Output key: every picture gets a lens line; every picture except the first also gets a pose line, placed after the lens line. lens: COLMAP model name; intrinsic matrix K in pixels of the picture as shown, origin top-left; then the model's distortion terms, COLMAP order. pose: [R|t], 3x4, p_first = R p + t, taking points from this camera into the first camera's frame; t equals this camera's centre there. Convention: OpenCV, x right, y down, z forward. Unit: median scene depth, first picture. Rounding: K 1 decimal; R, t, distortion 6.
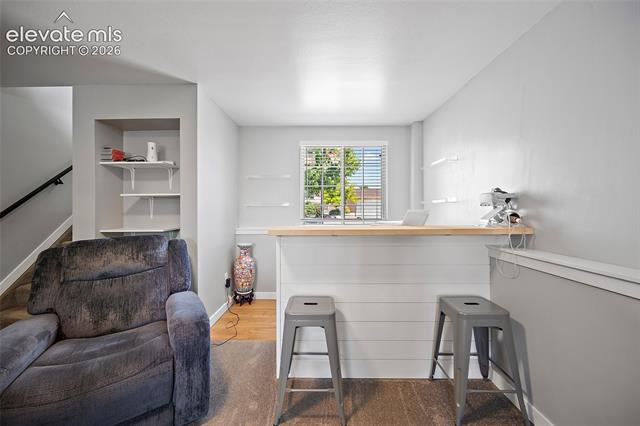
lens RADIAL K [[264.1, 0, 313.1], [0, 264.1, 210.8], [0, 0, 1]] dist [0.000898, 0.000285]
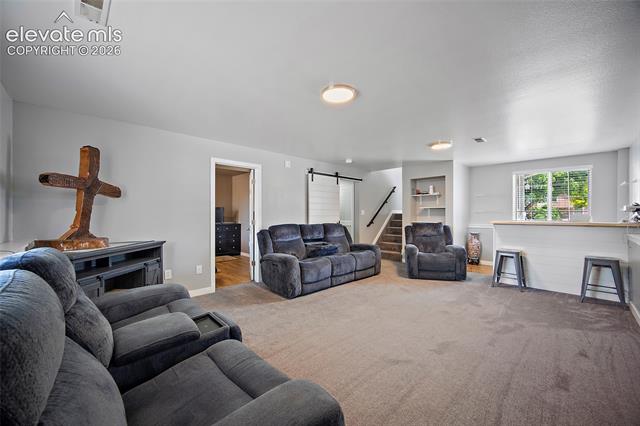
lens RADIAL K [[253.0, 0, 318.1], [0, 253.0, 212.5], [0, 0, 1]] dist [0.000239, 0.000008]
pose [[0.724715, 0.000033, -0.689049, 0.226238], [-0.009663, 0.999902, -0.010116, 0.017134], [0.688981, 0.013990, 0.724645, -1.376471]]
